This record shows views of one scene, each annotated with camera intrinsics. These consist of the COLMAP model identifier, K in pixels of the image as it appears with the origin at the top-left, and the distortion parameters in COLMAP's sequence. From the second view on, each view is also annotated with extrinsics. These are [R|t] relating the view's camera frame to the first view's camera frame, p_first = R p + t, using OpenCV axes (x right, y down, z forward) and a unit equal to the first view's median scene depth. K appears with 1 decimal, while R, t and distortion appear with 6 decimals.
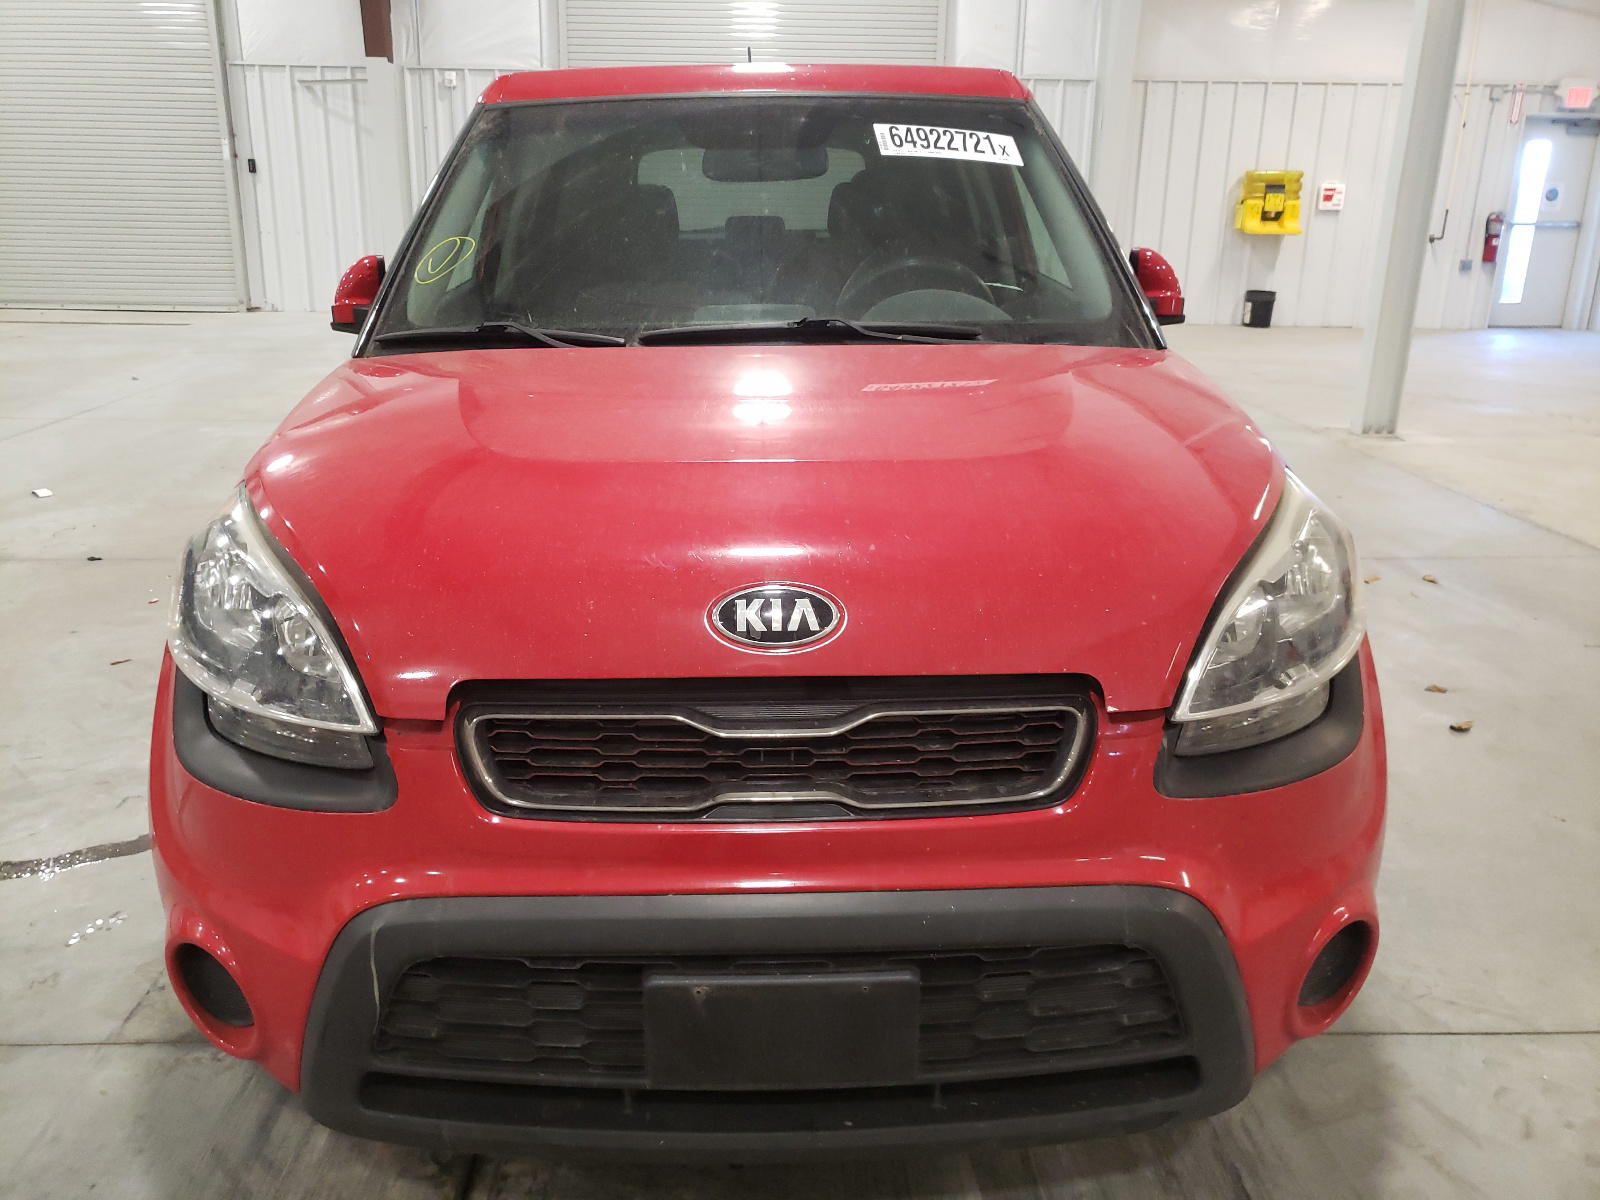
lens RADIAL K [[1238.1, 0, 800.0], [0, 1238.1, 600.0], [0, 0, 1]] dist [0.100059, -0.200285]
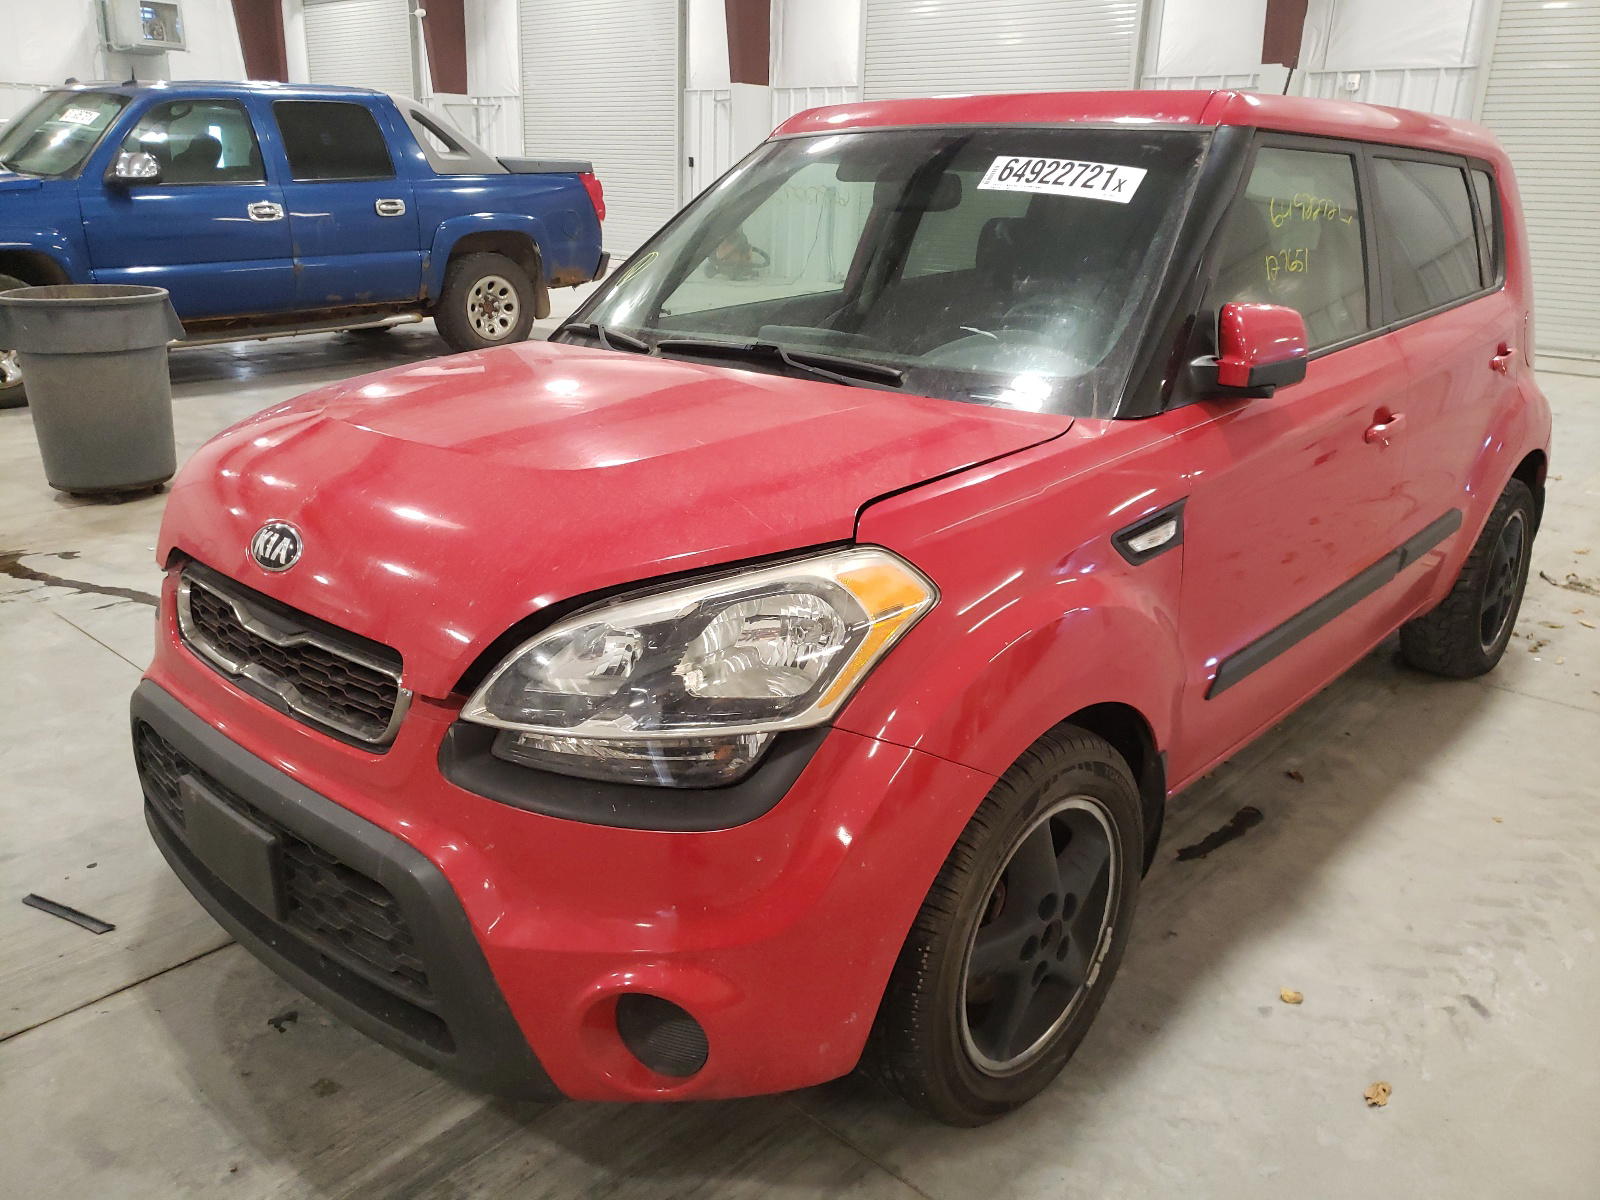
lens RADIAL K [[1280.7, 0, 800.0], [0, 1280.7, 600.0], [0, 0, 1]] dist [-0.008135, -0.003409]
pose [[0.710369, 0.216698, -0.669640, 1.273738], [-0.221016, 0.971977, 0.080077, -0.162603], [0.668227, 0.091117, 0.738357, 0.356434]]
